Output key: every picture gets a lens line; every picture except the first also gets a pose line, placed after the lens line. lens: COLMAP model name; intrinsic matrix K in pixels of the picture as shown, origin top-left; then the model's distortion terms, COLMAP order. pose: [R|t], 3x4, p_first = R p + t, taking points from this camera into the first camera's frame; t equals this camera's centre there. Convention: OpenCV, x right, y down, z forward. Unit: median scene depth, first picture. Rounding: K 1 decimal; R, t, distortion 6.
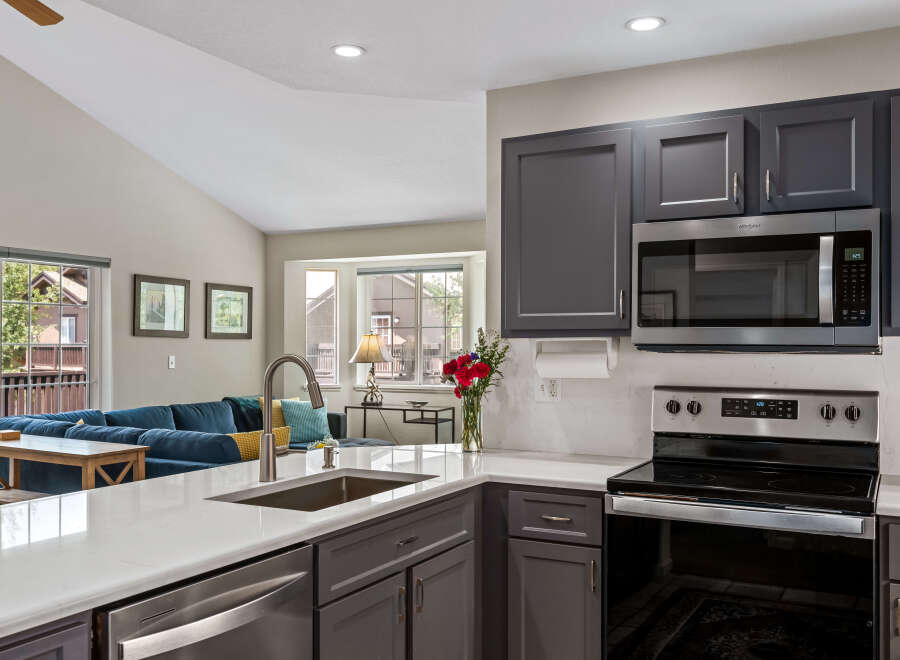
lens RADIAL K [[828.6, 0, 460.1], [0, 828.6, 350.3], [0, 0, 1]] dist [0.009264, 0.000000]
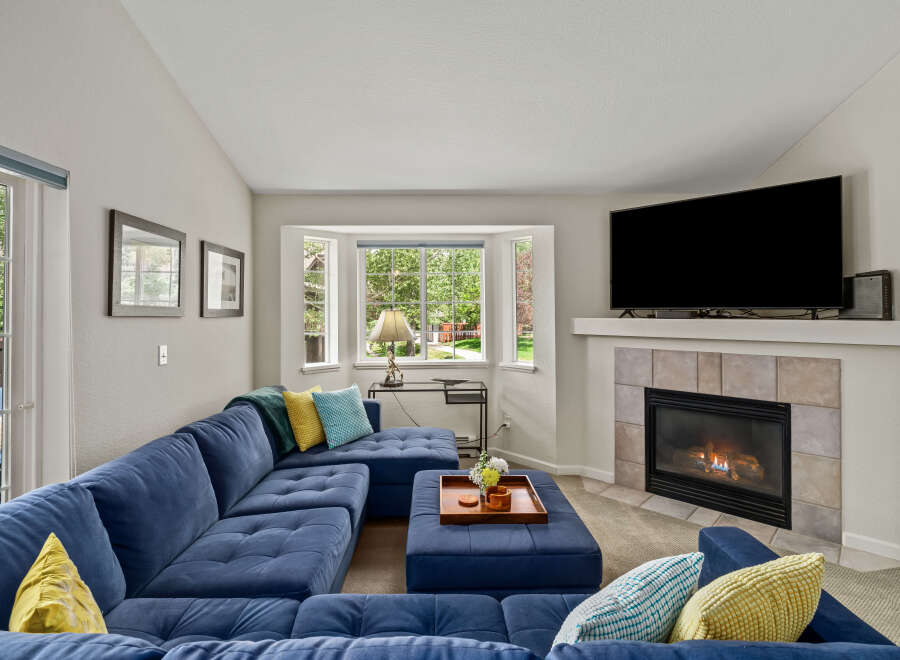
lens RADIAL K [[431.3, 0, 444.5], [0, 431.3, 306.4], [0, 0, 1]] dist [-0.001830, 0.000028]
pose [[0.863376, -0.002439, 0.504556, -0.774421], [0.011599, 0.999820, -0.015015, -0.038515], [-0.504428, 0.018816, 0.863249, 1.413593]]
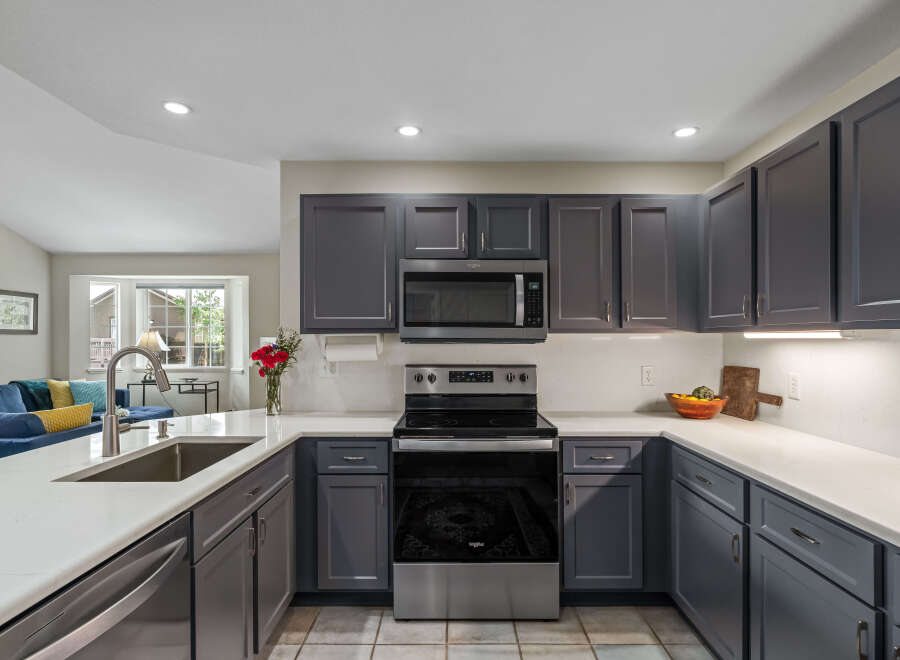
lens RADIAL K [[477.6, 0, 452.7], [0, 477.6, 340.1], [0, 0, 1]] dist [-0.000913, 0.002780]
pose [[0.880892, -0.003492, 0.473304, -0.100019], [0.004735, 0.999988, -0.001433, -0.001579], [-0.473293, 0.003503, 0.880898, 0.140989]]
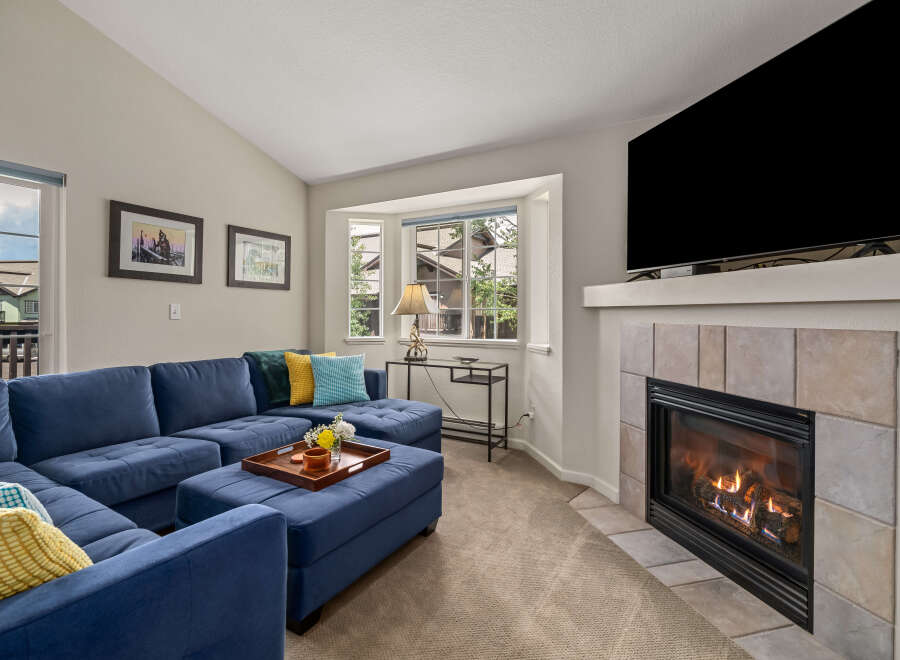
lens RADIAL K [[431.3, 0, 476.2], [0, 431.3, 317.9], [0, 0, 1]] dist [-0.001830, 0.000028]
pose [[0.999997, 0.000108, 0.002339, -0.101725], [-0.000106, 1.000000, -0.000690, 0.048649], [-0.002339, 0.000690, 0.999997, 1.325585]]
